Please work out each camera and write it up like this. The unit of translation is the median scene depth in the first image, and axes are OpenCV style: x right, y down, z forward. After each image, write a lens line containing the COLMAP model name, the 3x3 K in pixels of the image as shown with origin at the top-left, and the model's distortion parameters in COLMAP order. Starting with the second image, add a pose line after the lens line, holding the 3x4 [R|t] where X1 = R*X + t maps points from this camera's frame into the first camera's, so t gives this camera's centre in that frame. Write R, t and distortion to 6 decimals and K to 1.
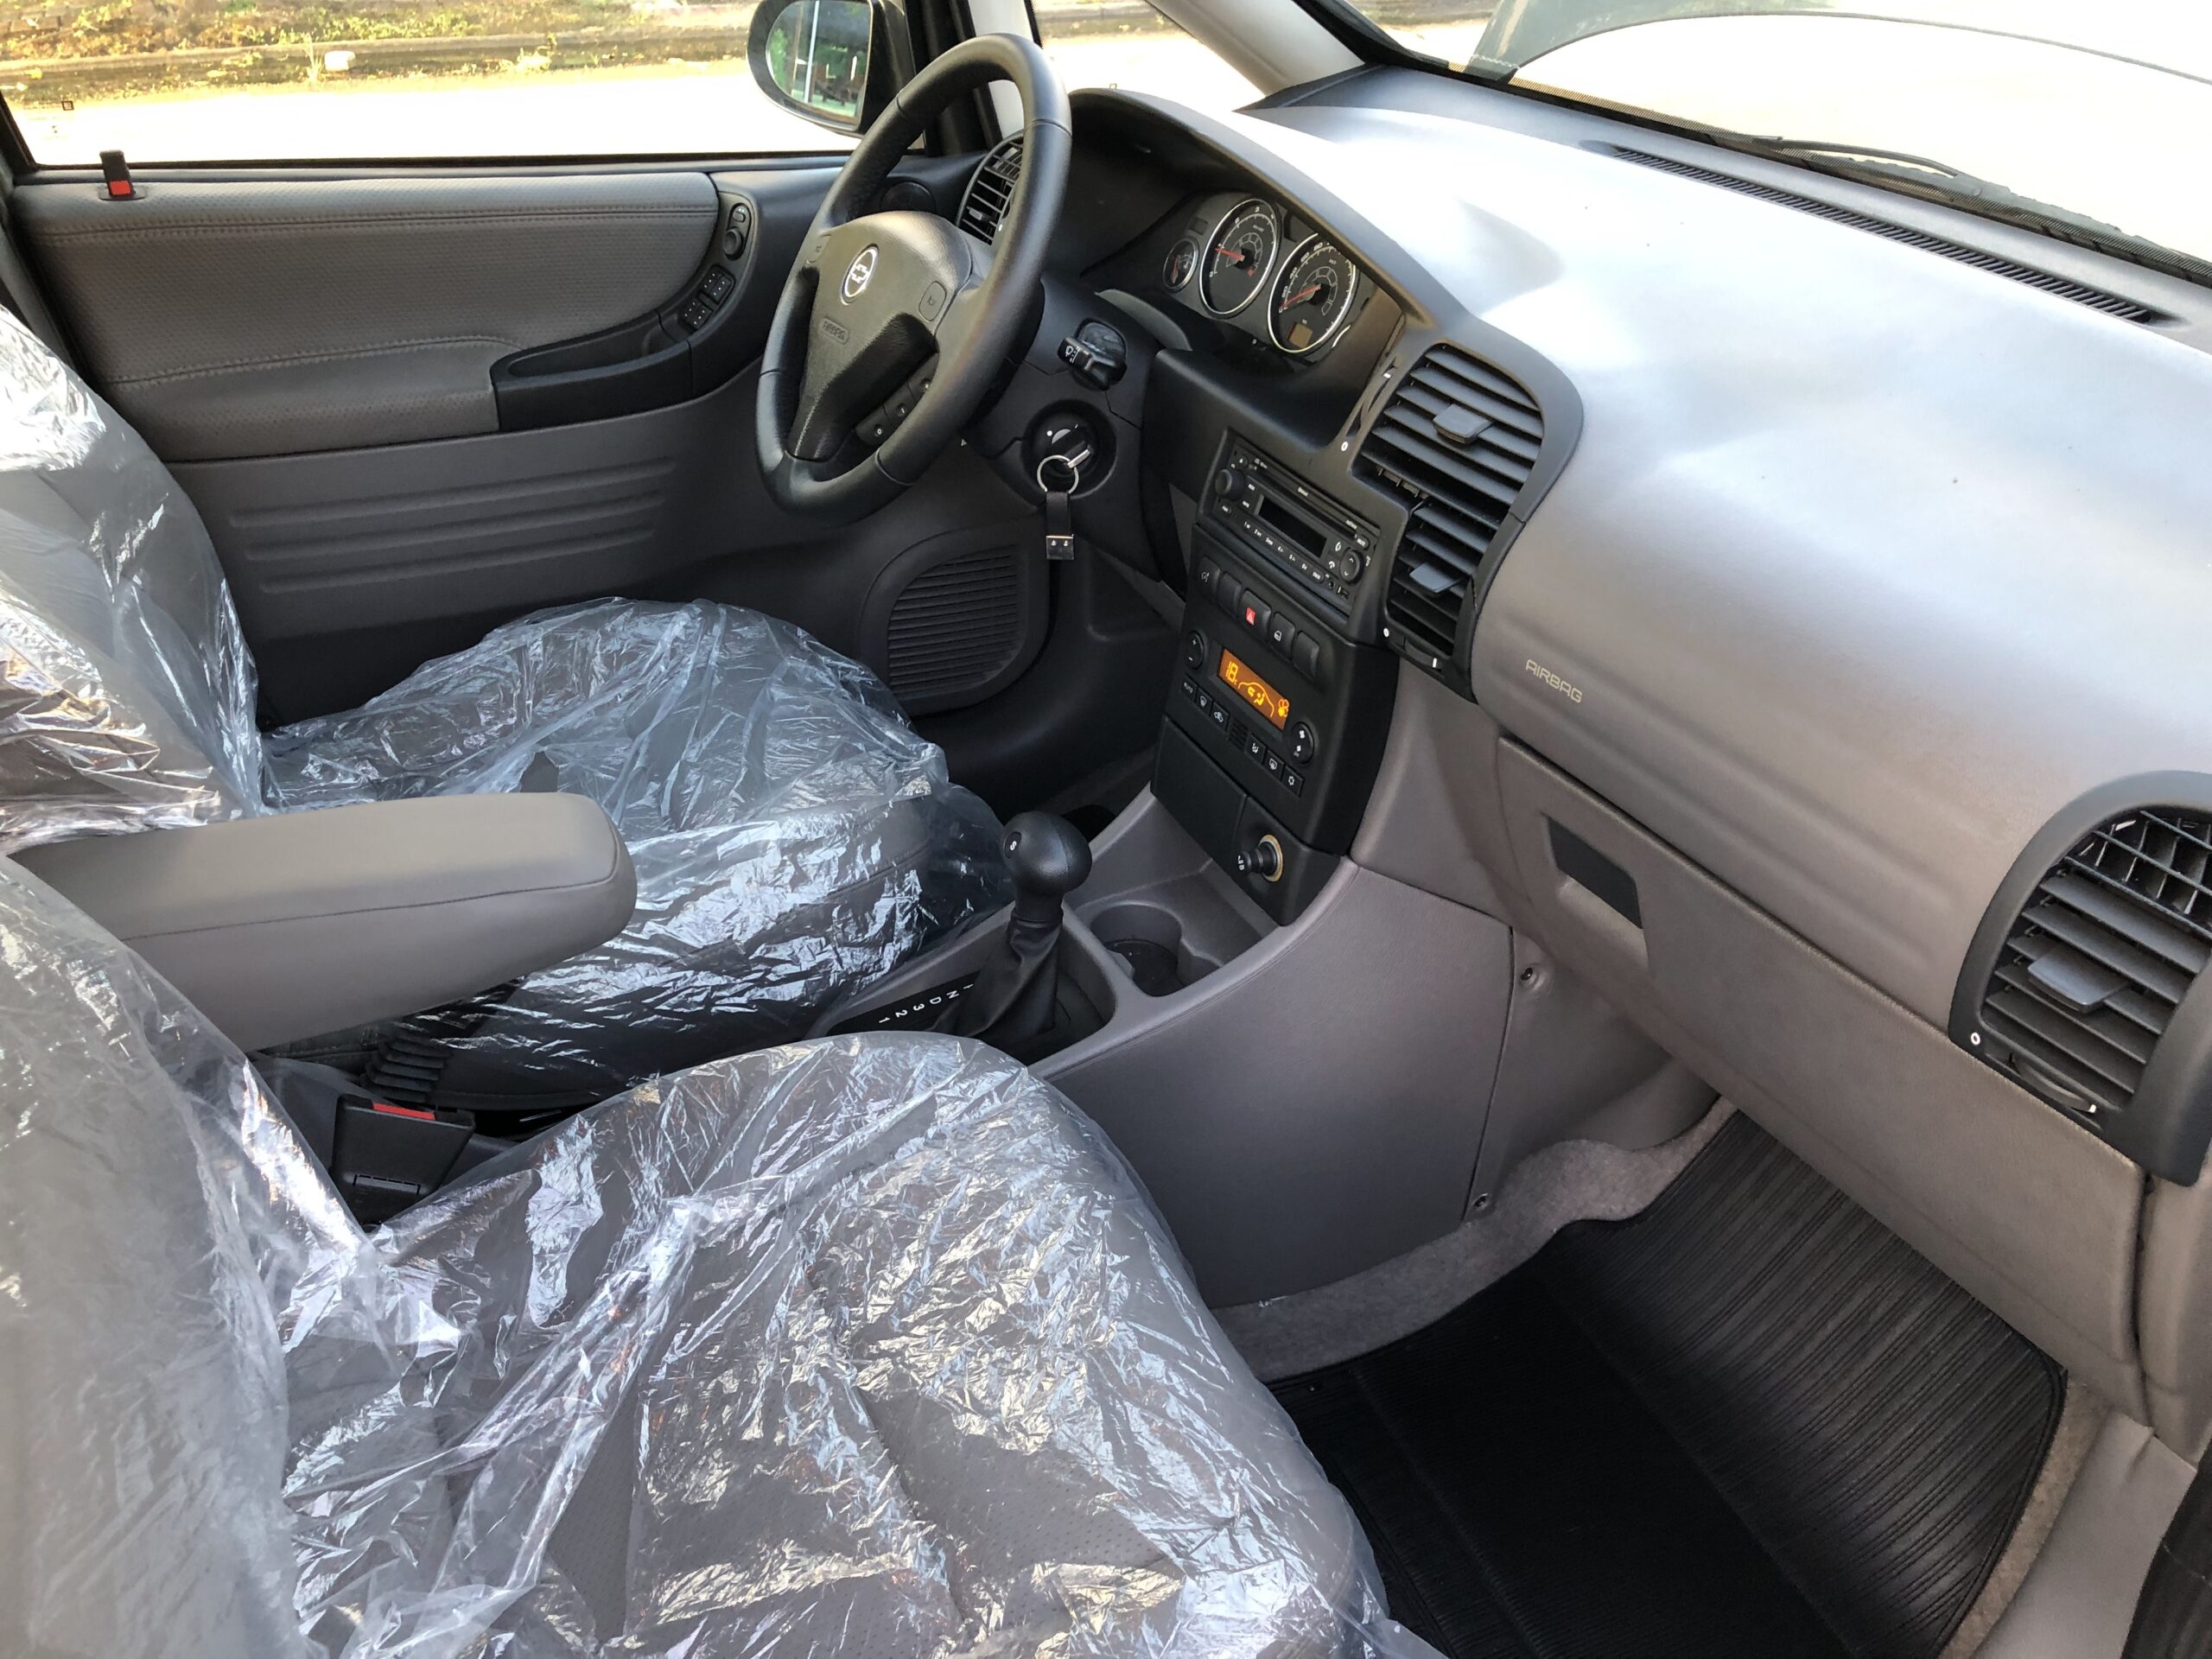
lens RADIAL K [[1855.0, 0, 1106.0], [0, 1855.0, 829.5], [0, 0, 1]] dist [0.000036, 0.025001]
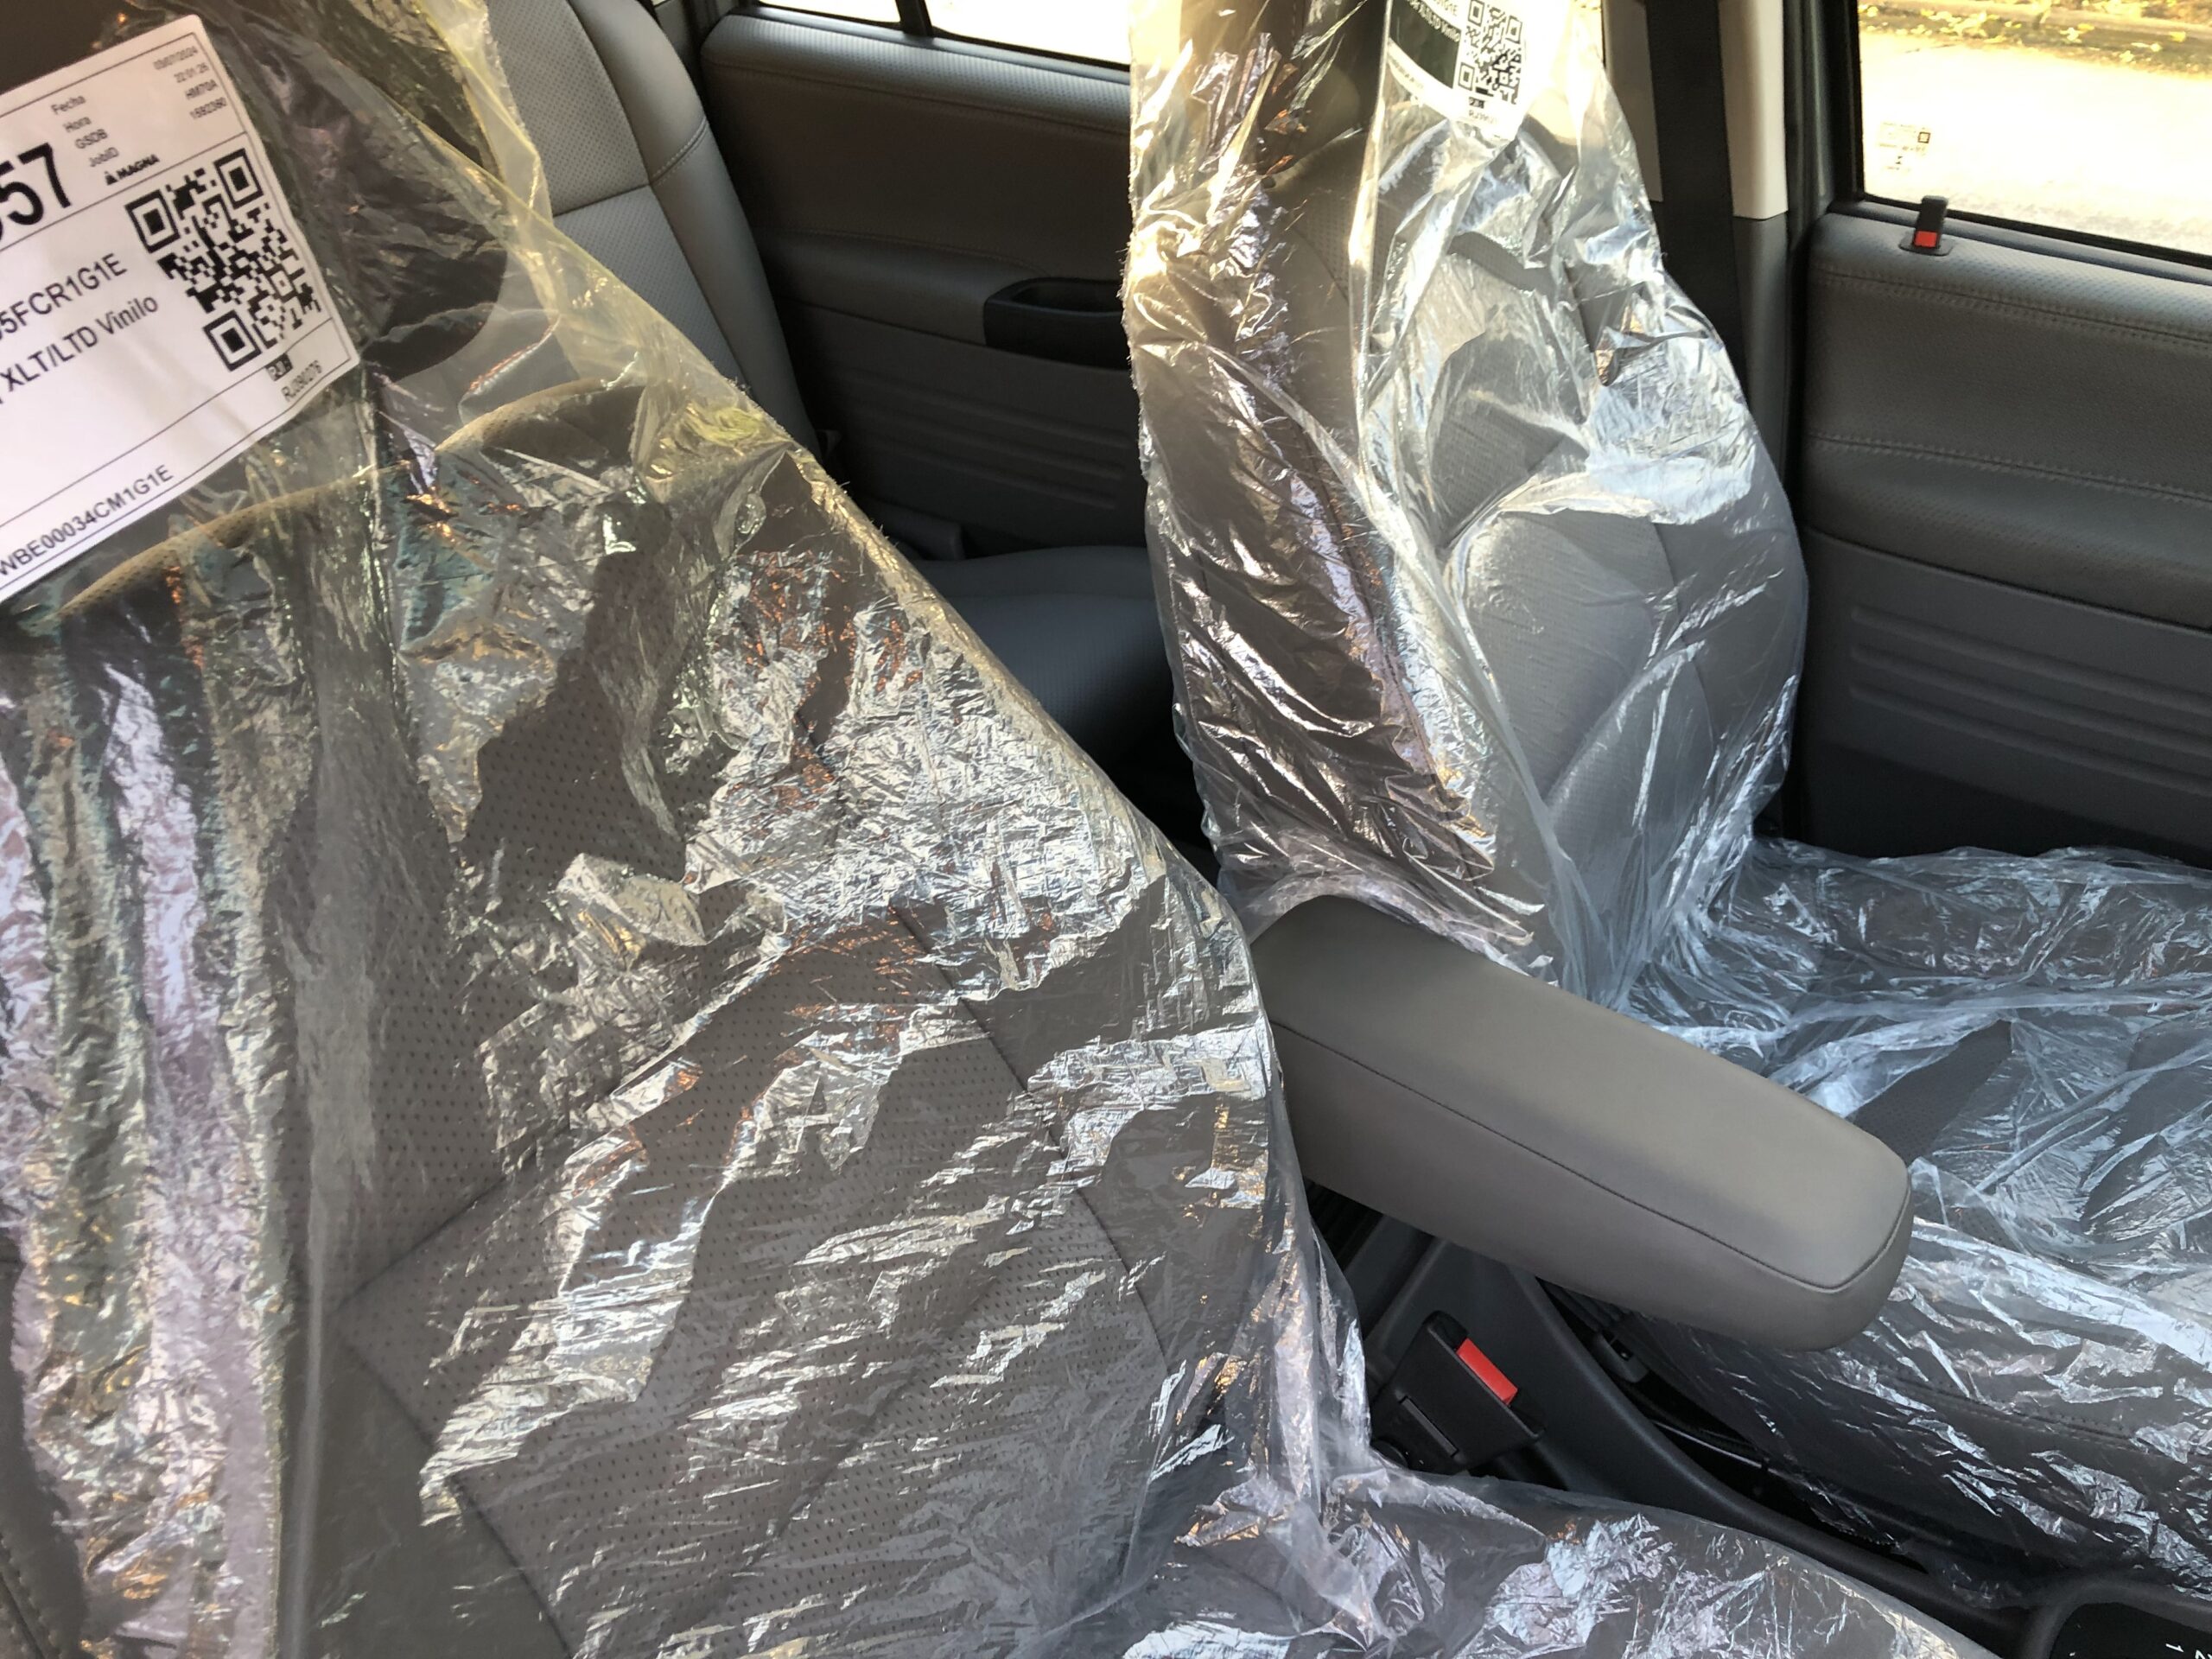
lens RADIAL K [[1855.0, 0, 1106.0], [0, 1855.0, 829.5], [0, 0, 1]] dist [0.000036, 0.025001]
pose [[0.537838, 0.449464, -0.713241, 0.020423], [-0.432501, 0.873314, 0.224199, -0.137344], [0.723653, 0.187895, 0.664095, 0.193877]]
